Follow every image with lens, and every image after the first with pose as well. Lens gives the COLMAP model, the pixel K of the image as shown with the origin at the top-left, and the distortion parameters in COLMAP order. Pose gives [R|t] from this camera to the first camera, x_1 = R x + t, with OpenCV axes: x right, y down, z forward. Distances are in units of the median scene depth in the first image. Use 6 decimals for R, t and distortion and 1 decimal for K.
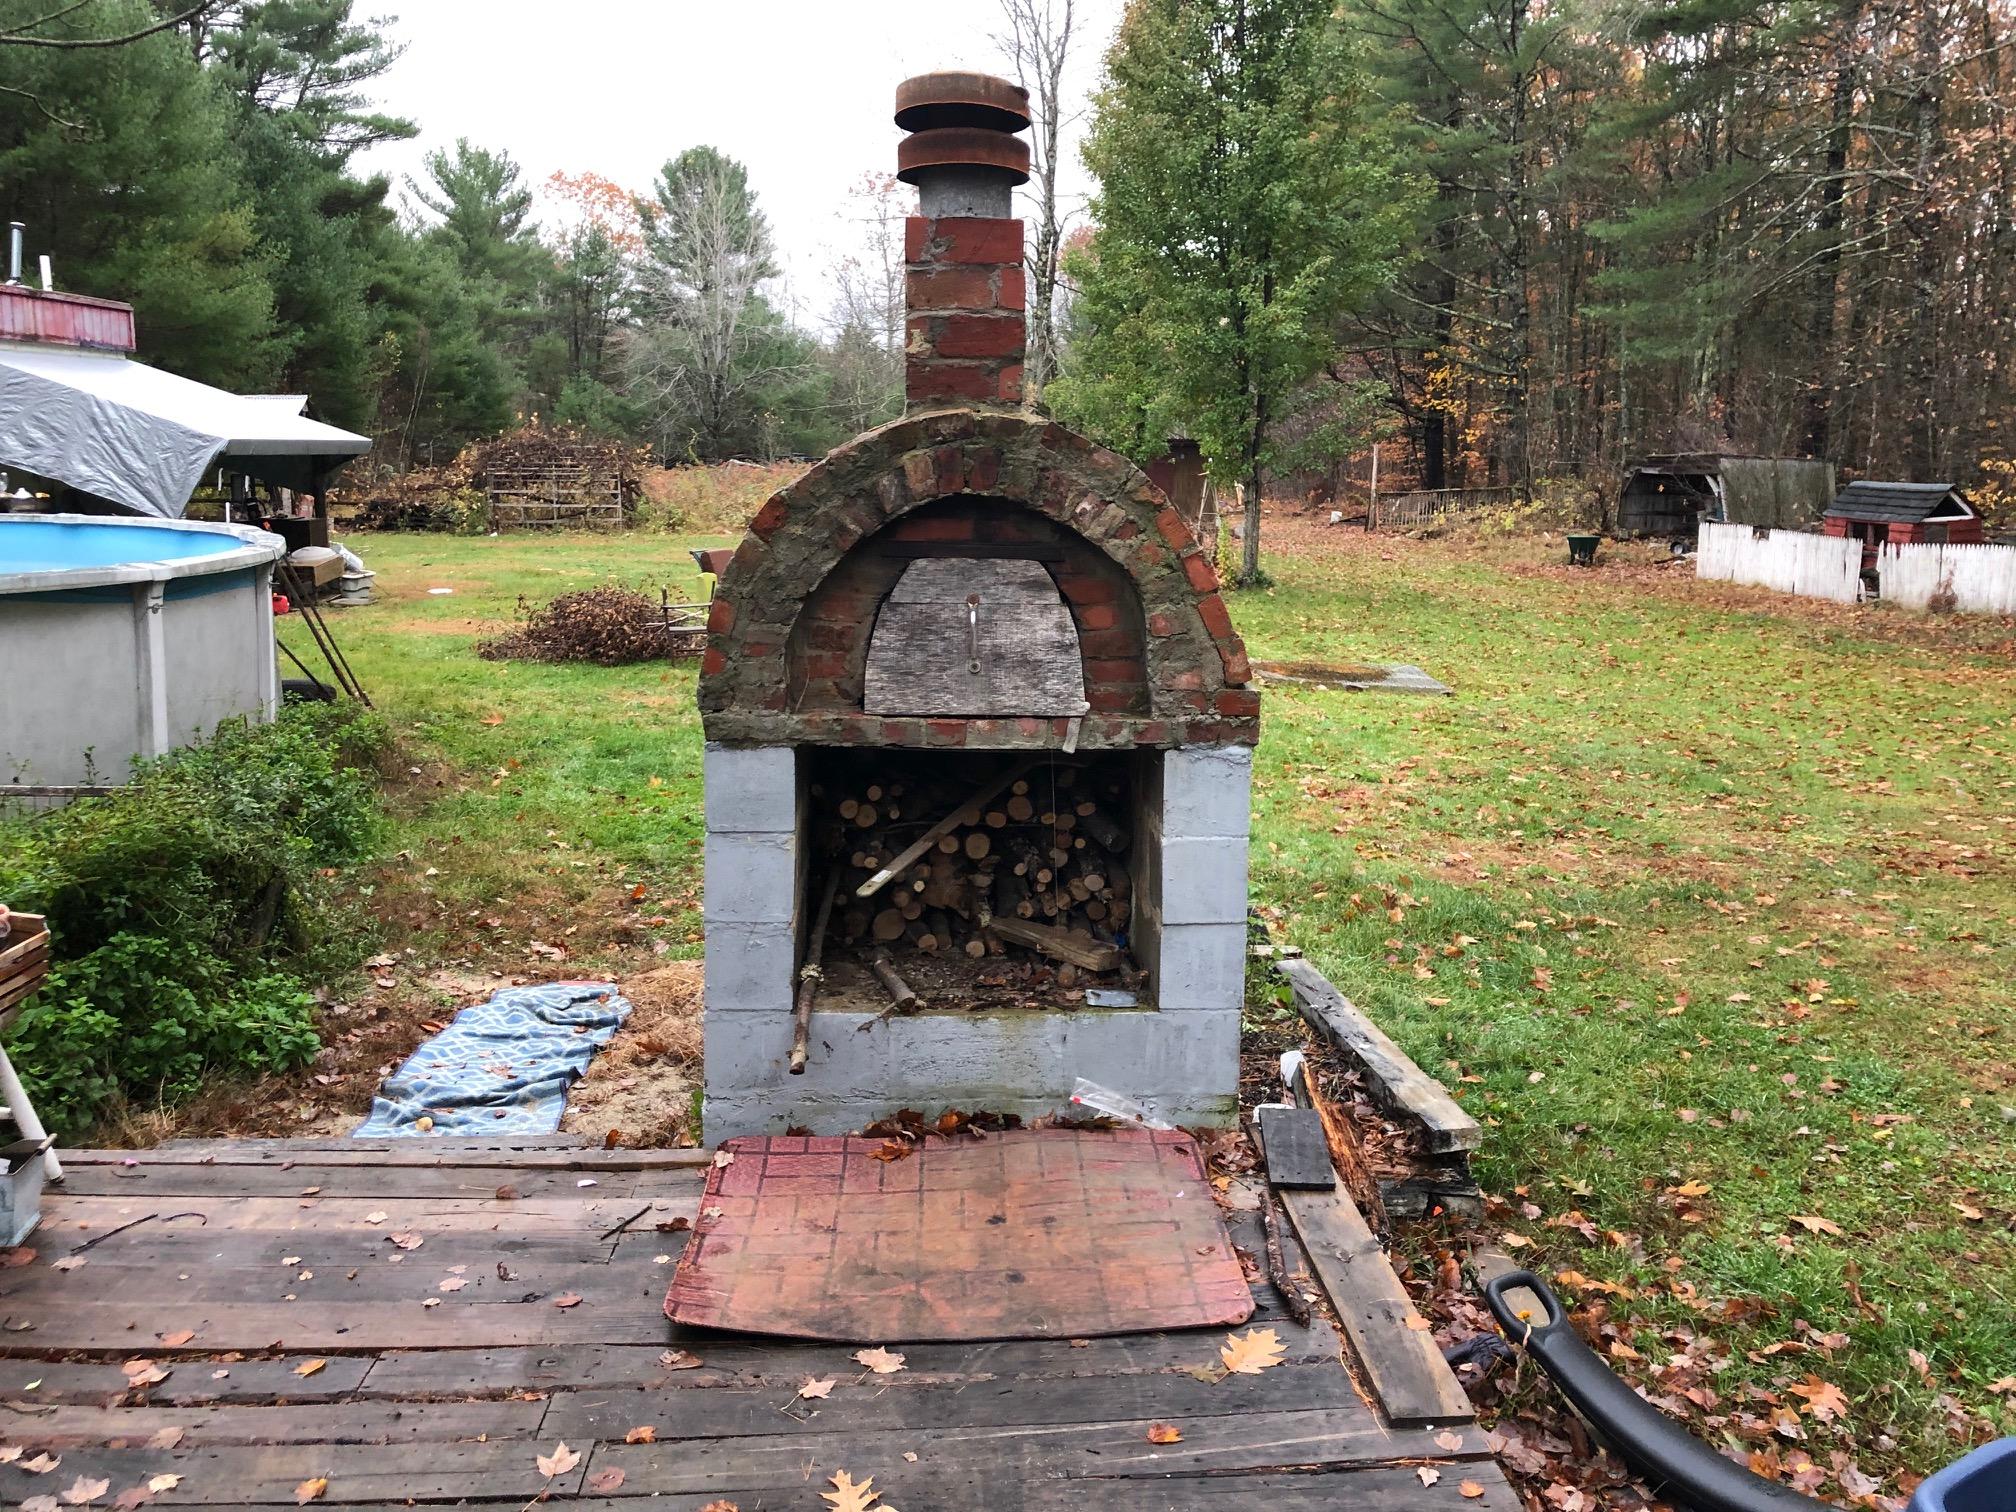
lens RADIAL K [[1652.7, 0, 998.2], [0, 1652.7, 752.1], [0, 0, 1]] dist [0.031953, 0.000841]
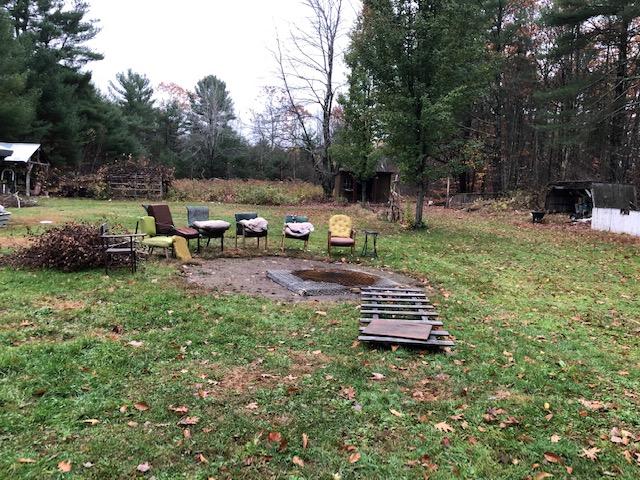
lens RADIAL K [[524.7, 0, 323.0], [0, 524.7, 242.1], [0, 0, 1]] dist [0.031953, 0.000841]
pose [[0.999138, 0.024844, 0.033271, -0.001156], [-0.022632, 0.997609, -0.065300, -0.012345], [-0.034814, 0.064490, 0.997311, 0.110540]]
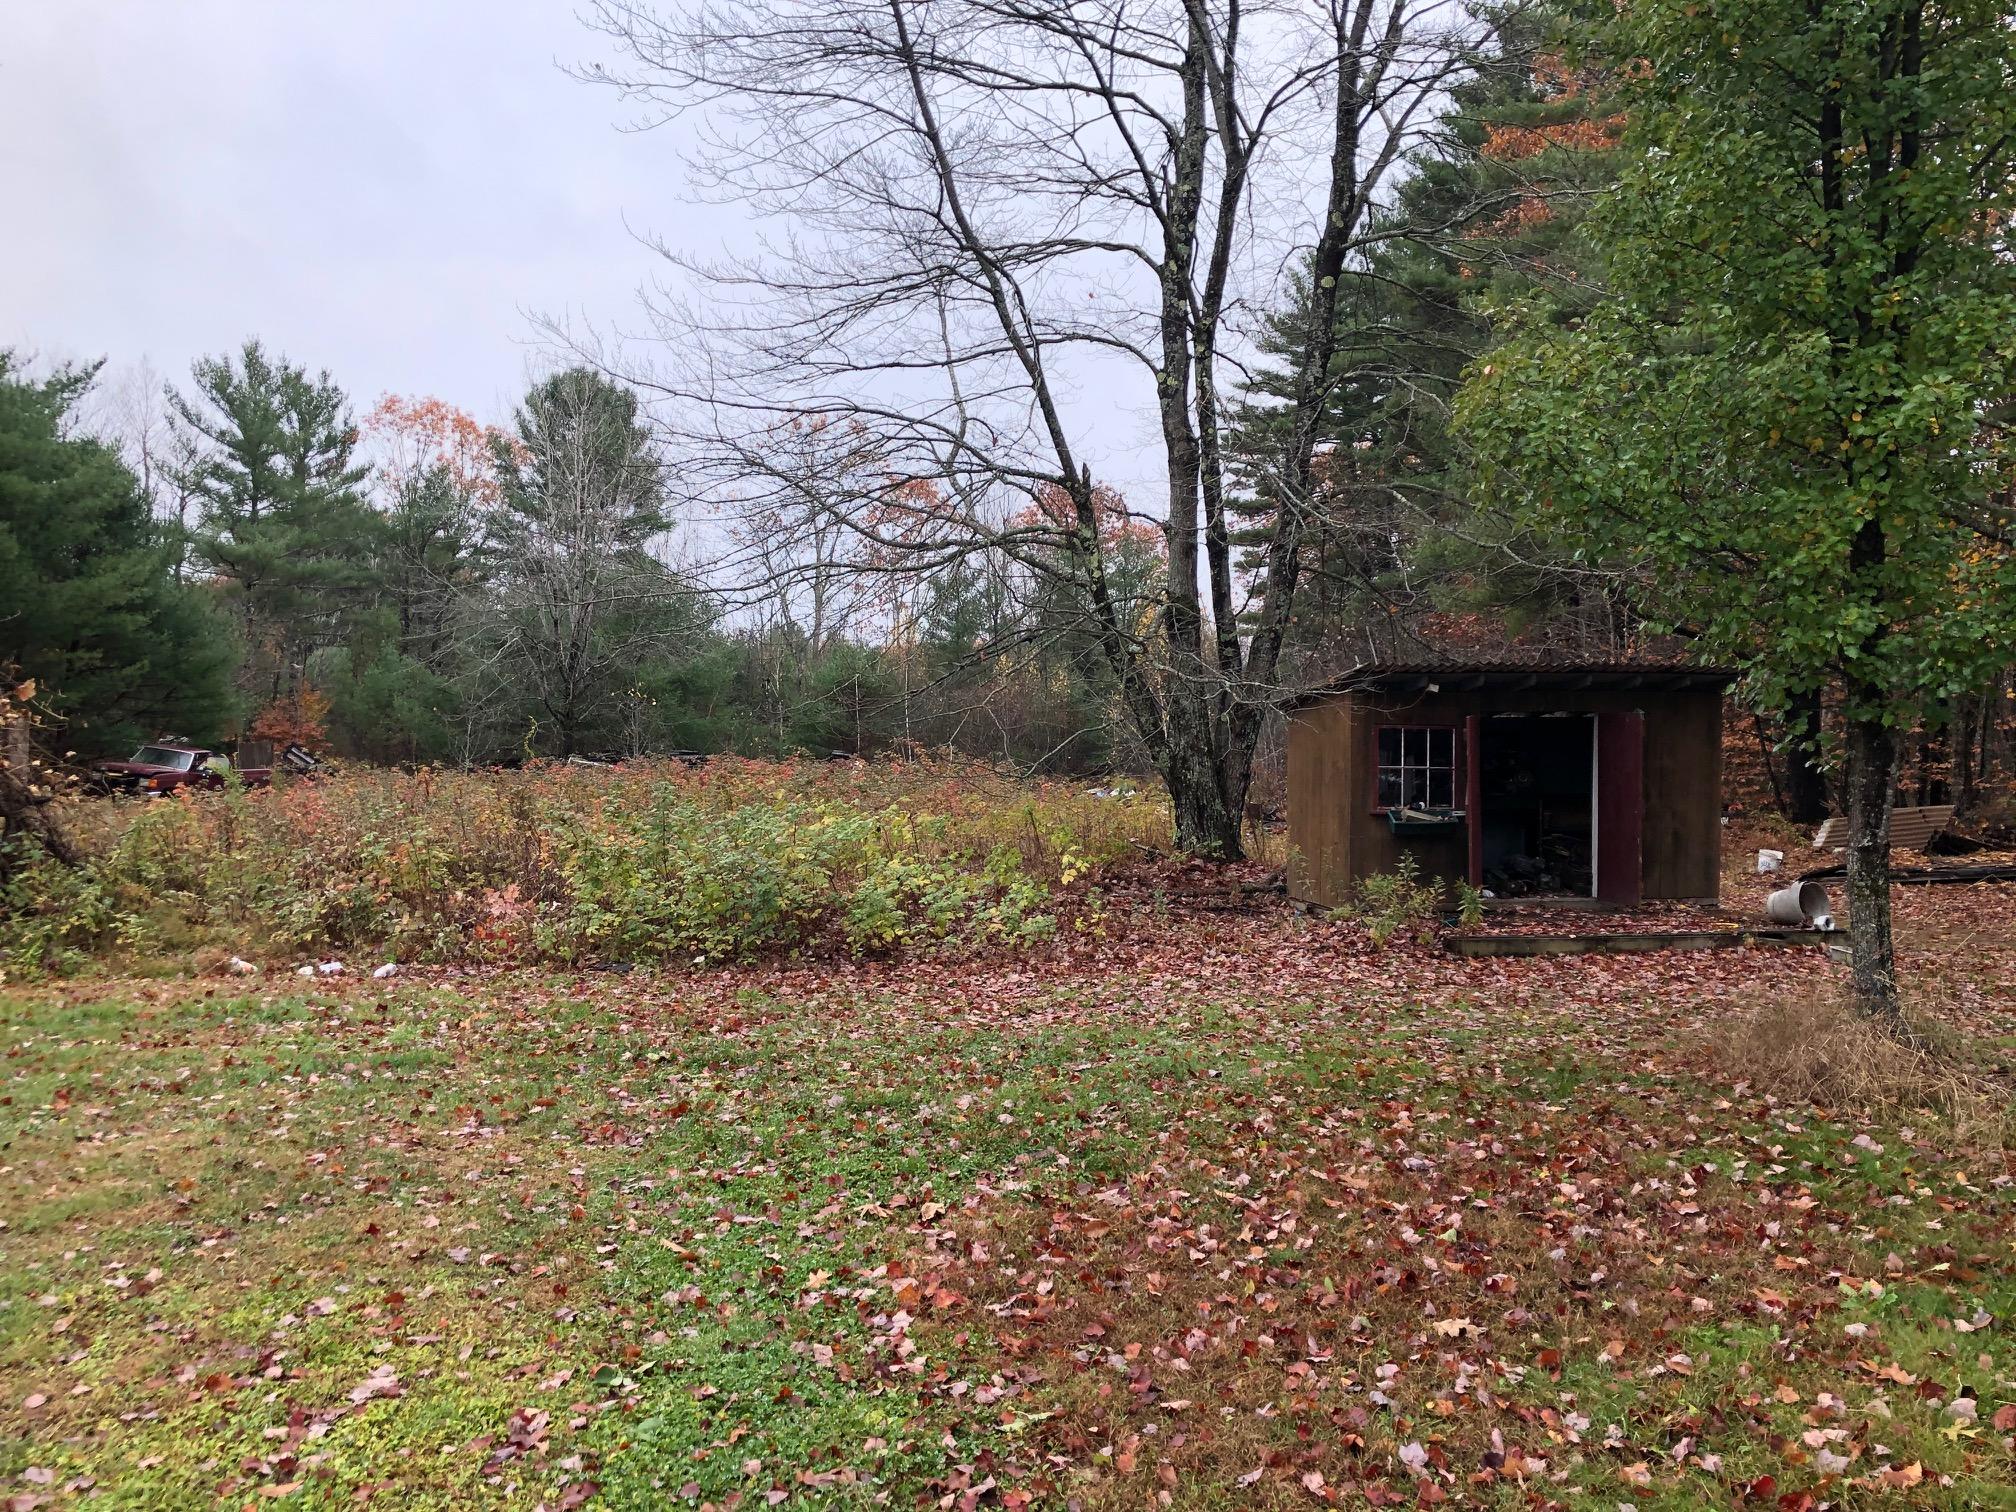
lens RADIAL K [[1652.7, 0, 1005.8], [0, 1652.7, 756.6], [0, 0, 1]] dist [0.031953, 0.000841]
pose [[0.998854, -0.000946, 0.047849, -0.025303], [0.009575, 0.983541, -0.180430, -0.072977], [-0.046890, 0.180681, 0.982423, 0.445691]]
